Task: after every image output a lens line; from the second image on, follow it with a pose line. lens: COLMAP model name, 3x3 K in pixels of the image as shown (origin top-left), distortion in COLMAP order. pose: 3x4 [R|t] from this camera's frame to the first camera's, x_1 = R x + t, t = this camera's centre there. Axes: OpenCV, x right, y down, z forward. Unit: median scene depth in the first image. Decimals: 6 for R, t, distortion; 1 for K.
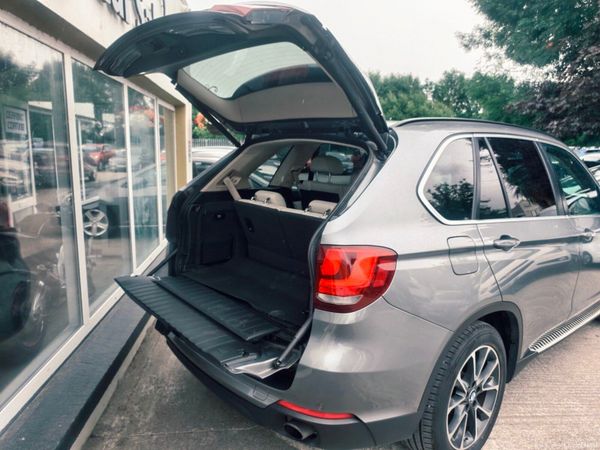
lens RADIAL K [[420.0, 0, 300.0], [0, 420.0, 225.0], [0, 0, 1]] dist [0.000292, -0.000194]
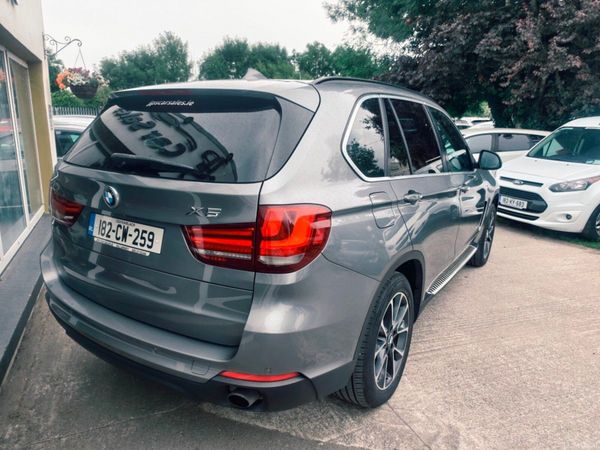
lens RADIAL K [[419.4, 0, 297.6], [0, 419.4, 226.7], [0, 0, 1]] dist [0.004705, -0.000486]
pose [[0.956441, -0.070596, 0.283260, -0.090797], [0.050976, 0.995800, 0.076057, 0.018082], [-0.287440, -0.058304, 0.956023, 0.041010]]
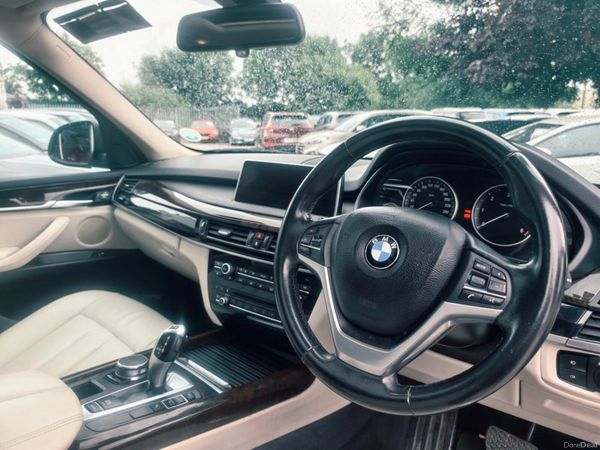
lens RADIAL K [[425.8, 0, 305.2], [0, 425.8, 217.4], [0, 0, 1]] dist [-0.003985, -0.002002]
pose [[0.985705, -0.044622, 0.162461, 0.705780], [0.037568, 0.998224, 0.046239, -0.103152], [-0.164236, -0.039475, 0.985631, 1.215124]]
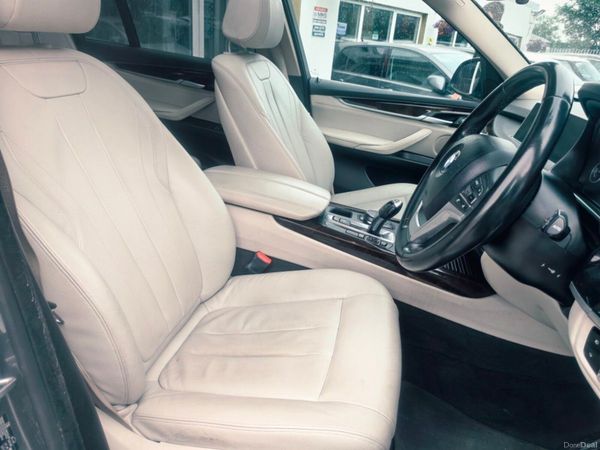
lens RADIAL K [[420.0, 0, 300.0], [0, 420.0, 225.0], [0, 0, 1]] dist [0.000292, -0.000194]
pose [[0.606358, 0.354992, -0.711556, 0.940974], [-0.217232, 0.934733, 0.281219, -0.091098], [0.764945, -0.015947, 0.643898, 1.155658]]
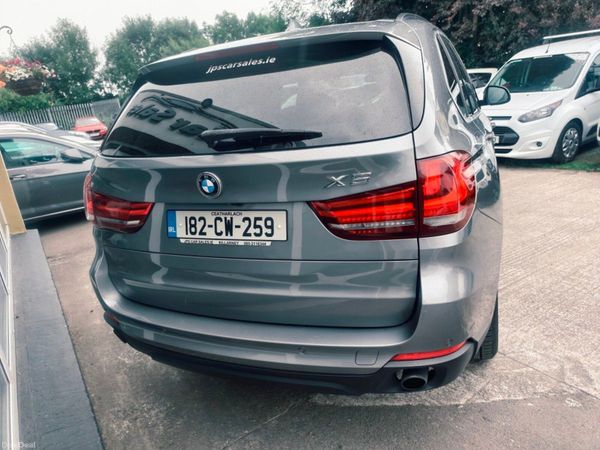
lens RADIAL K [[420.0, 0, 300.0], [0, 420.0, 225.0], [0, 0, 1]] dist [0.000292, -0.000194]
pose [[0.873147, -0.260221, 0.412188, -0.338862], [0.214898, 0.964472, 0.153663, -0.003482], [-0.437530, -0.045592, 0.898047, 0.233940]]
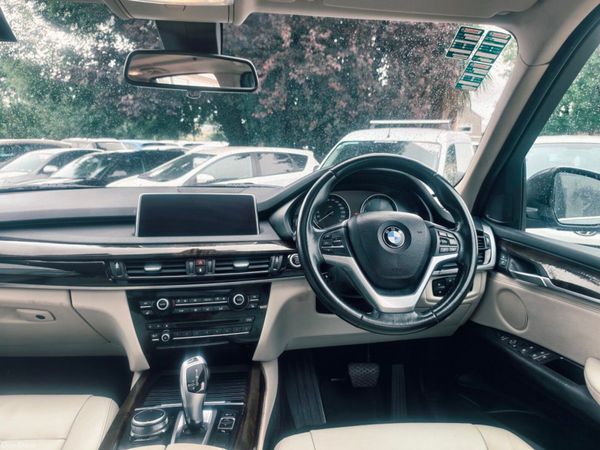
lens RADIAL K [[419.4, 0, 297.6], [0, 419.4, 226.7], [0, 0, 1]] dist [0.004705, -0.000486]
pose [[0.548700, -0.152443, 0.822003, 0.449598], [0.150055, 0.985225, 0.082549, -0.123703], [-0.822443, 0.078051, 0.563468, 1.294287]]
